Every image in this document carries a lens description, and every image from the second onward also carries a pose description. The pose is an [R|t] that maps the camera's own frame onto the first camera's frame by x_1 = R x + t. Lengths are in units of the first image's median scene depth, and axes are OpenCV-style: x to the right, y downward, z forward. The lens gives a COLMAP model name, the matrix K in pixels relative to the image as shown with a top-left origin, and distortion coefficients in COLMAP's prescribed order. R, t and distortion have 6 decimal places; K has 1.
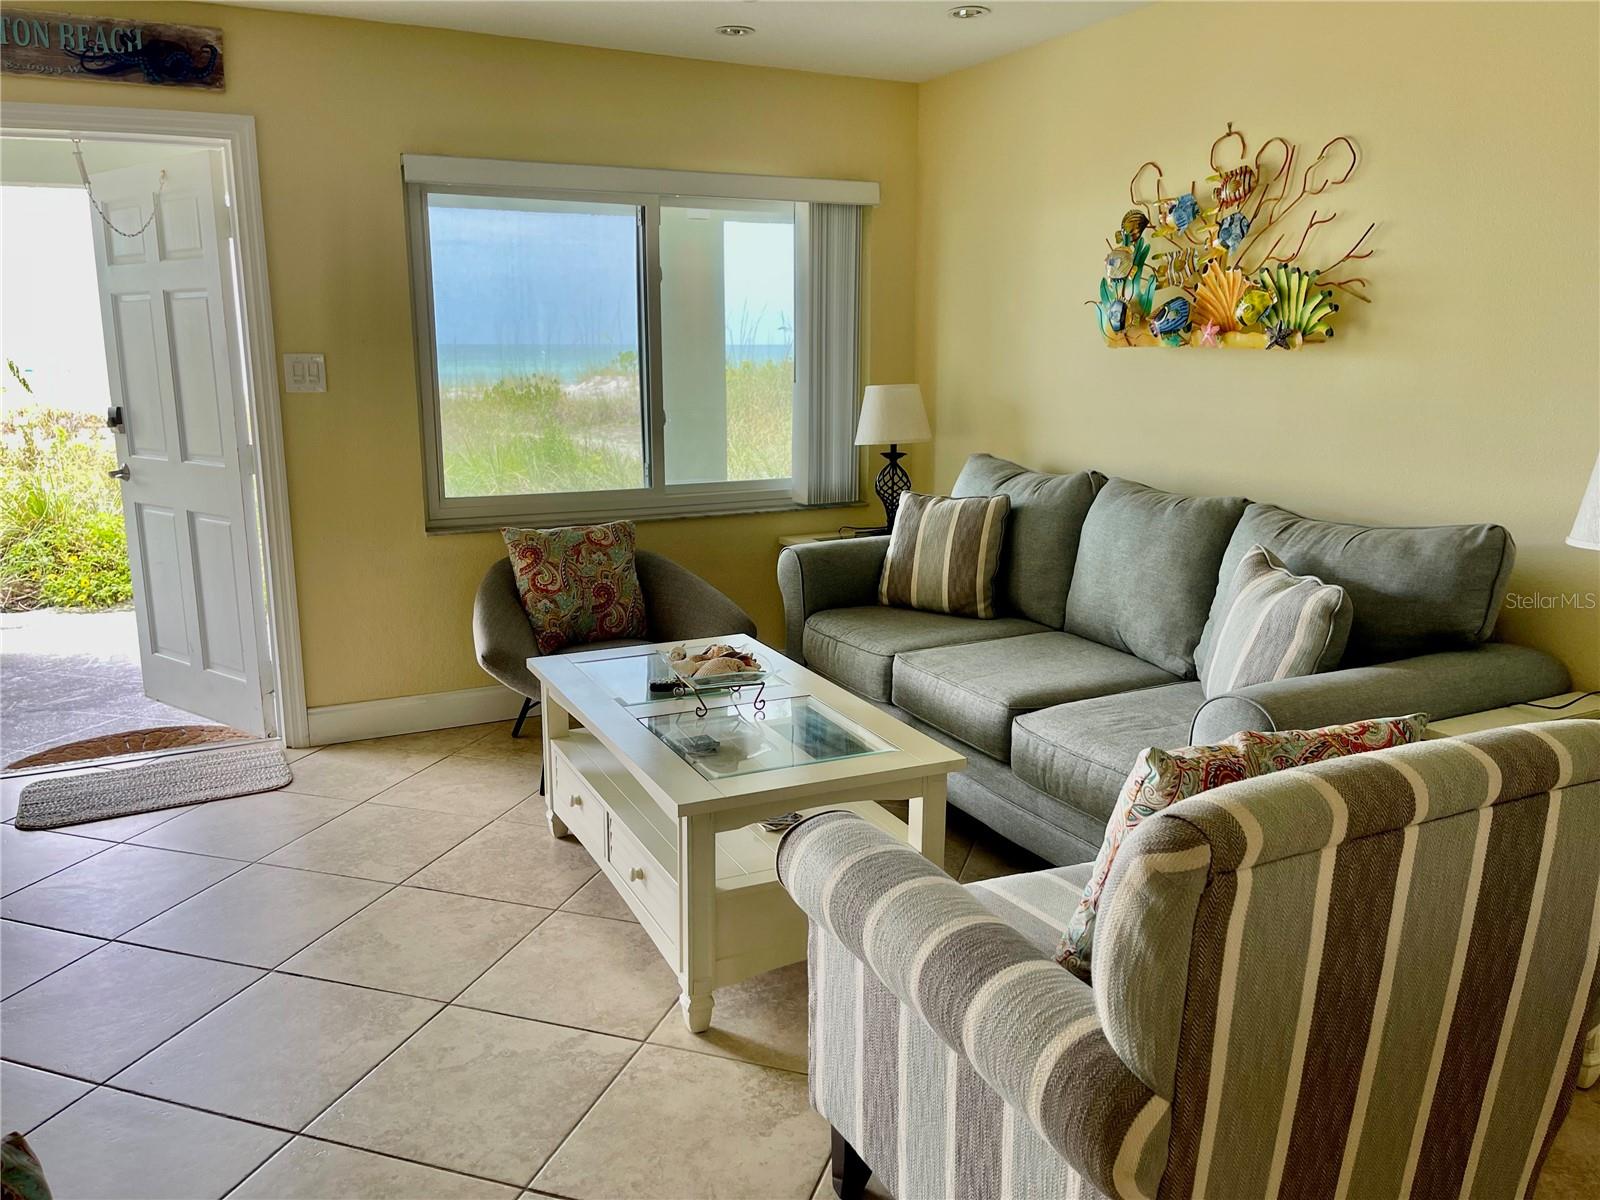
lens RADIAL K [[1208.0, 0, 800.3], [0, 1208.0, 592.7], [0, 0, 1]] dist [0.061891, -0.084249]
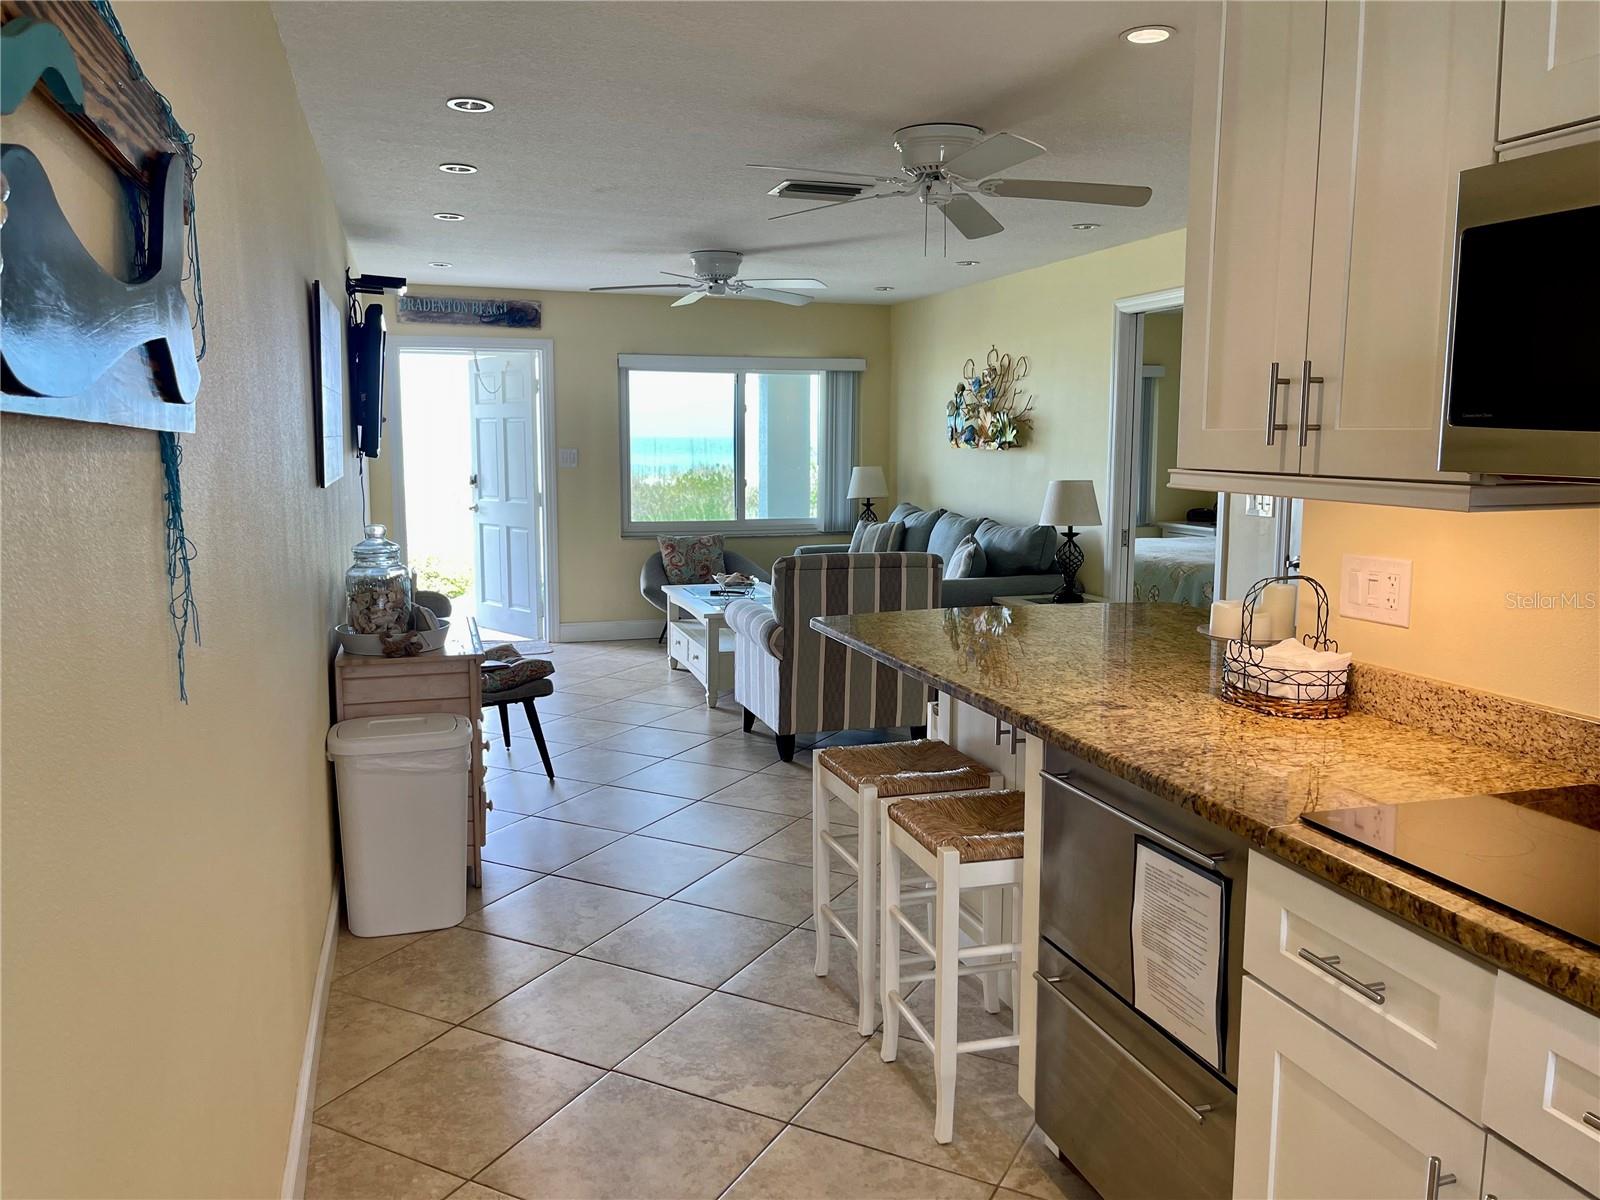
lens RADIAL K [[1208.0, 0, 796.9], [0, 1208.0, 605.0], [0, 0, 1]] dist [0.061891, -0.084249]
pose [[0.987301, 0.026462, -0.156642, 0.304760], [-0.036464, 0.997452, -0.061325, 0.179816], [0.154620, 0.066258, 0.985750, -0.947885]]
